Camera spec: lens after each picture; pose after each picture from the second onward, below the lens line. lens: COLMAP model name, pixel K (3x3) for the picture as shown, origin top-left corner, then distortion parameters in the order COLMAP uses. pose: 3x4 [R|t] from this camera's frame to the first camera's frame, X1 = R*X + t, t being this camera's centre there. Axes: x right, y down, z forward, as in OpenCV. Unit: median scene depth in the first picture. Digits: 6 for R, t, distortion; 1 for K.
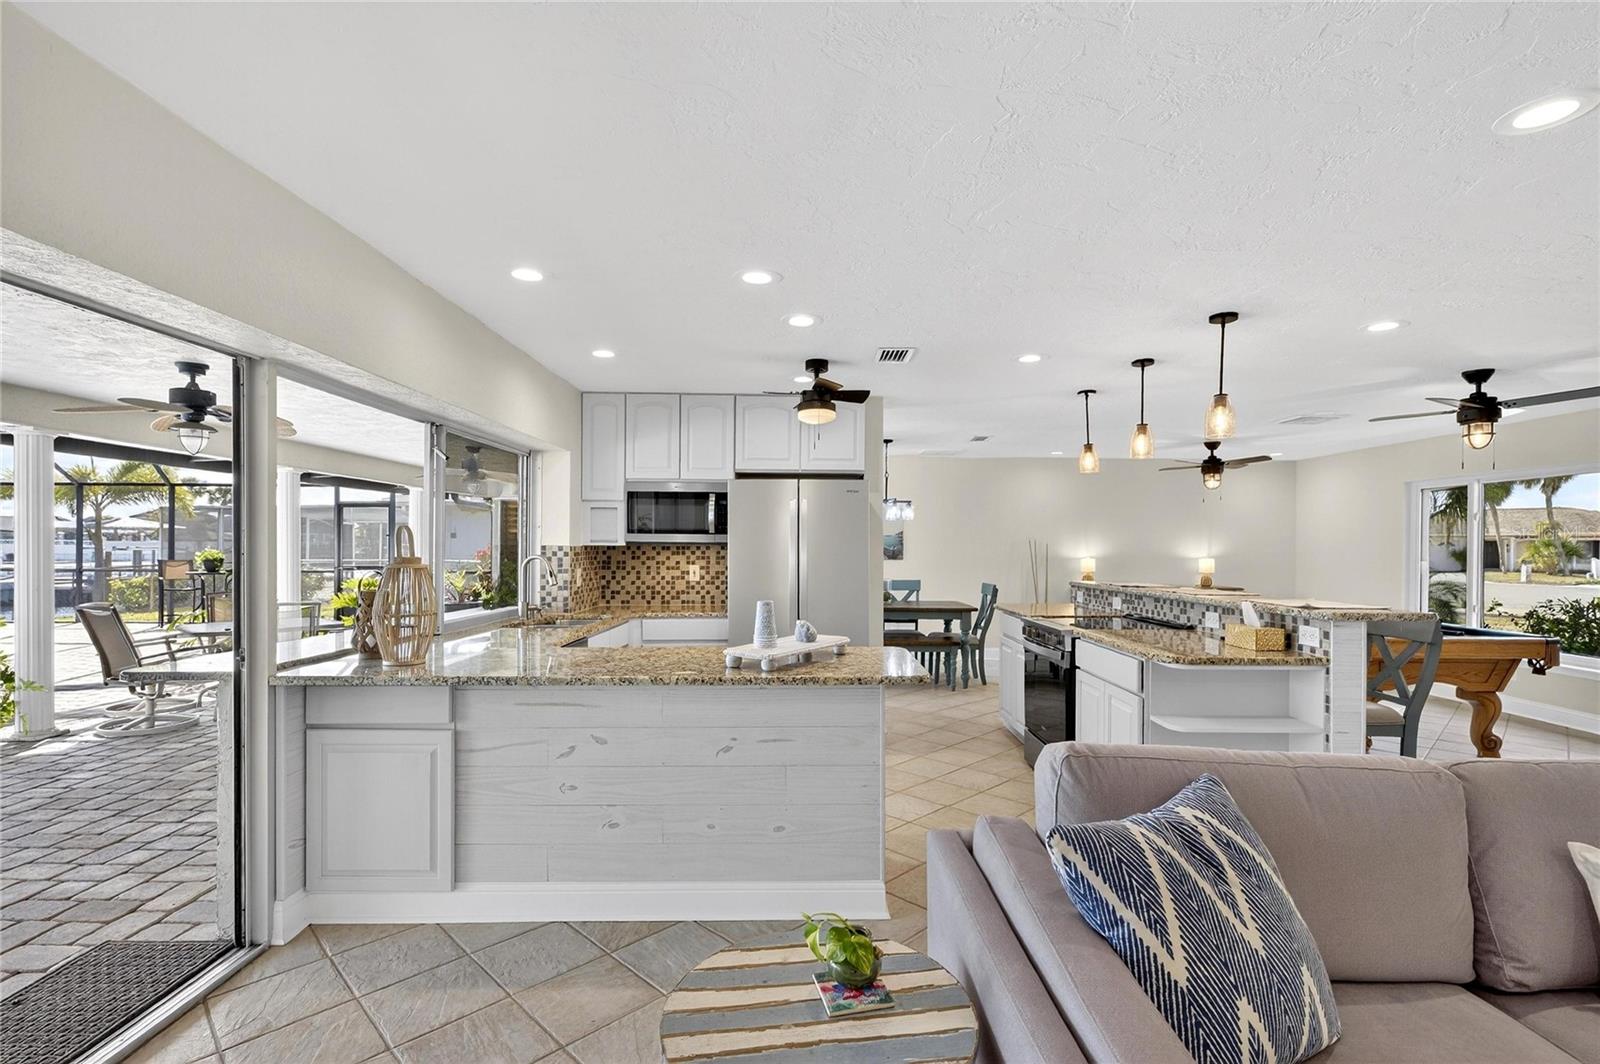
lens RADIAL K [[639.6, 0, 803.6], [0, 639.6, 539.7], [0, 0, 1]] dist [-0.003339, -0.000794]
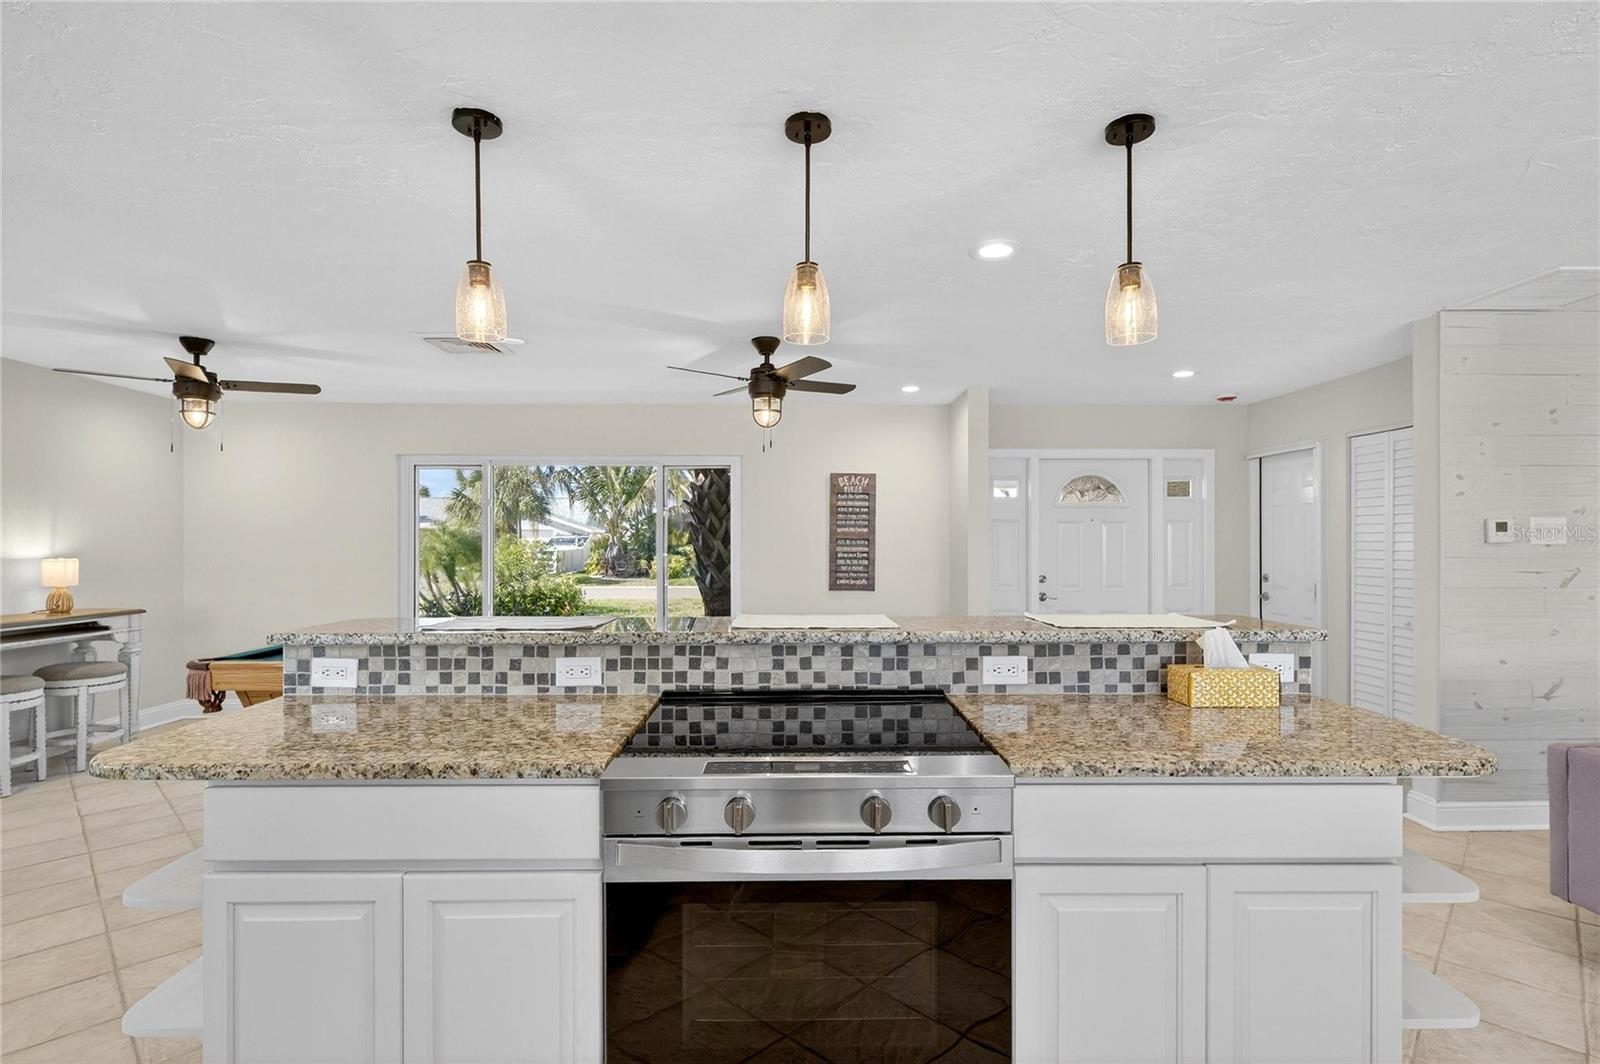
lens RADIAL K [[775.3, 0, 800.0], [0, 775.3, 532.0], [0, 0, 1]] dist [-0.022019, -0.000379]
pose [[-0.021563, 0.017633, 0.999612, -0.008514], [-0.017312, 0.999688, -0.018008, 0.019673], [-0.999618, -0.017693, -0.021251, 0.982390]]
